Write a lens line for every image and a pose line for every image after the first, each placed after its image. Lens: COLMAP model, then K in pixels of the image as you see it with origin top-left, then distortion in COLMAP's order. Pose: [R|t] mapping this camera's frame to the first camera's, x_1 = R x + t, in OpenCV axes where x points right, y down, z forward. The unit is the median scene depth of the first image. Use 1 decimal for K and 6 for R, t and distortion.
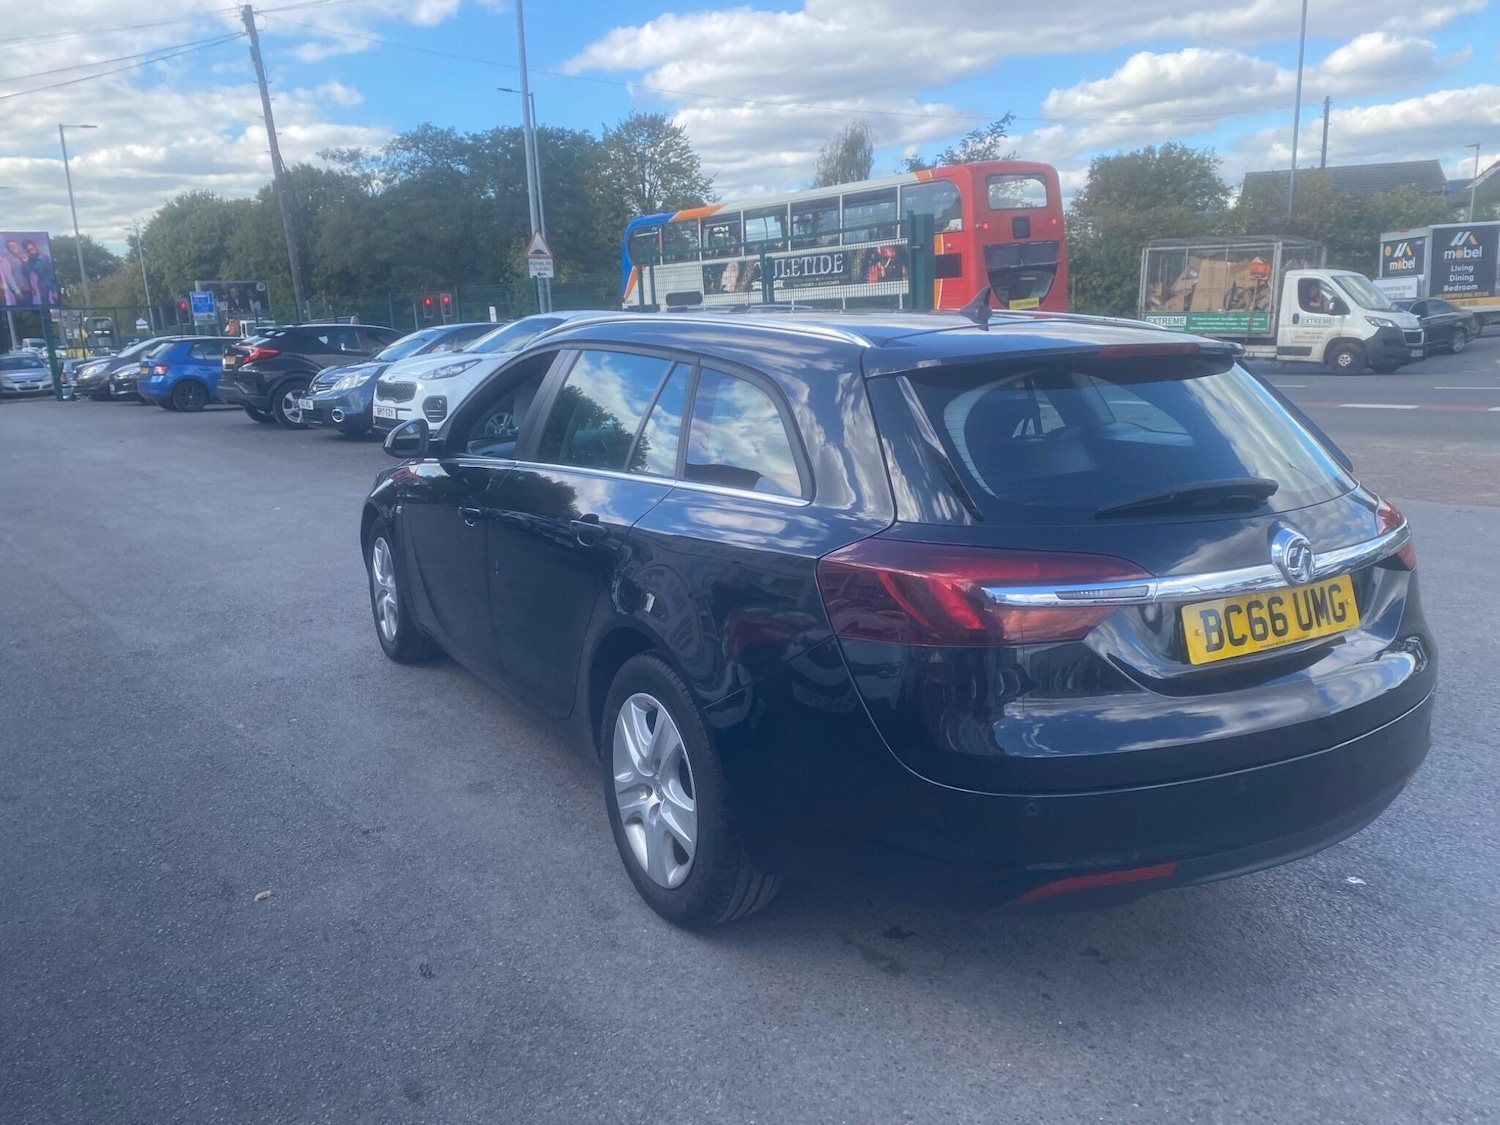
lens RADIAL K [[1136.0, 0, 759.7], [0, 1136.0, 560.4], [0, 0, 1]] dist [0.020396, -0.020287]
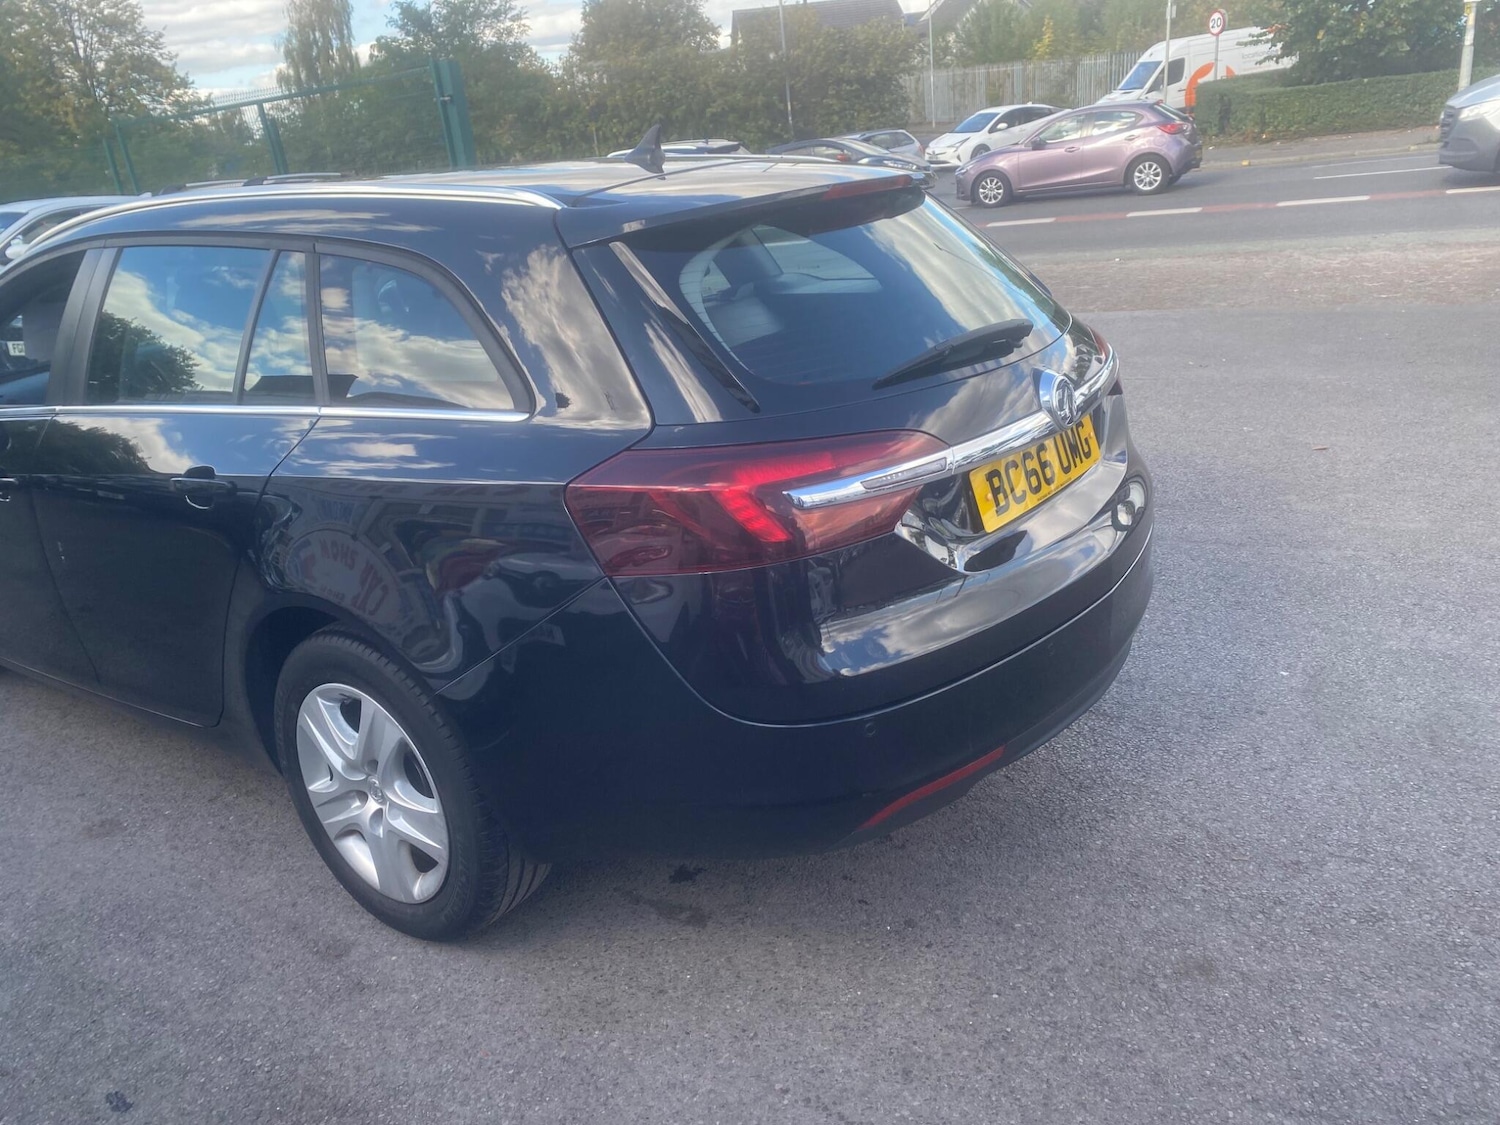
lens RADIAL K [[1137.8, 0, 755.2], [0, 1137.8, 585.1], [0, 0, 1]] dist [0.009865, -0.000300]
pose [[0.922140, -0.196845, 0.333030, -0.082216], [0.150178, 0.975502, 0.160759, -0.033583], [-0.356516, -0.098228, 0.929111, 0.164483]]
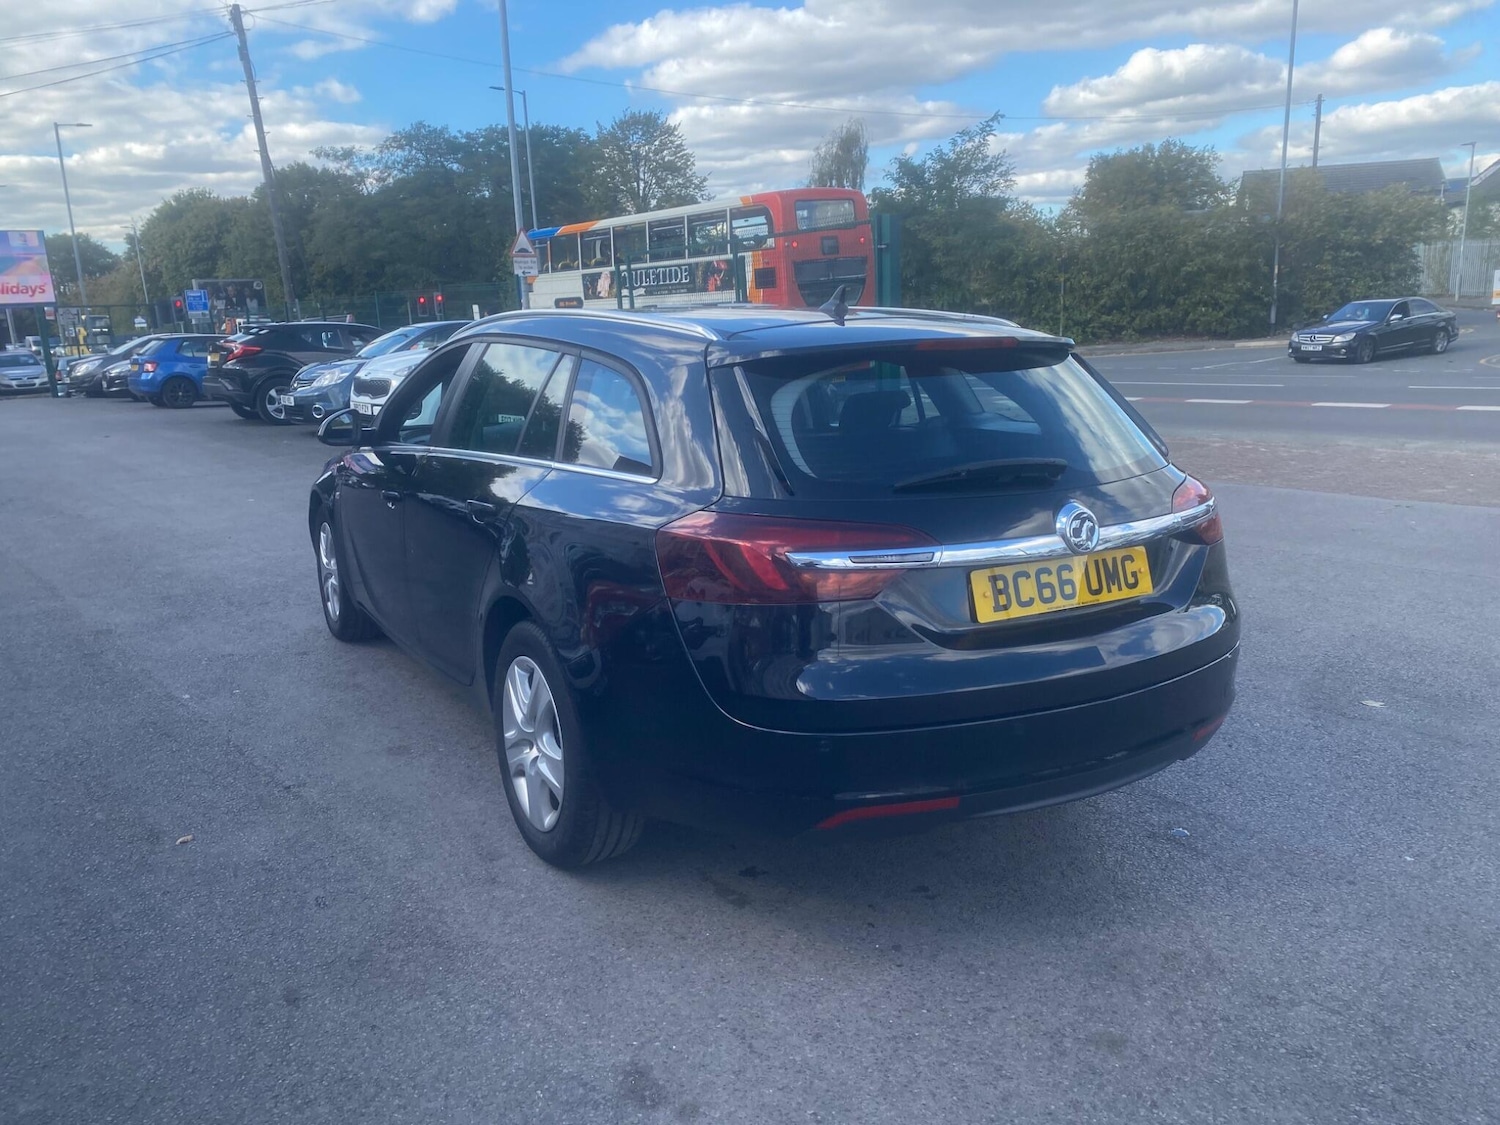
lens RADIAL K [[1124.4, 0, 737.3], [0, 1124.4, 579.6], [0, 0, 1]] dist [0.018170, -0.012997]
pose [[0.999944, 0.003677, -0.009932, 0.117150], [-0.003486, 0.999810, 0.019183, 0.021811], [0.010001, -0.019147, 0.999767, -0.085985]]
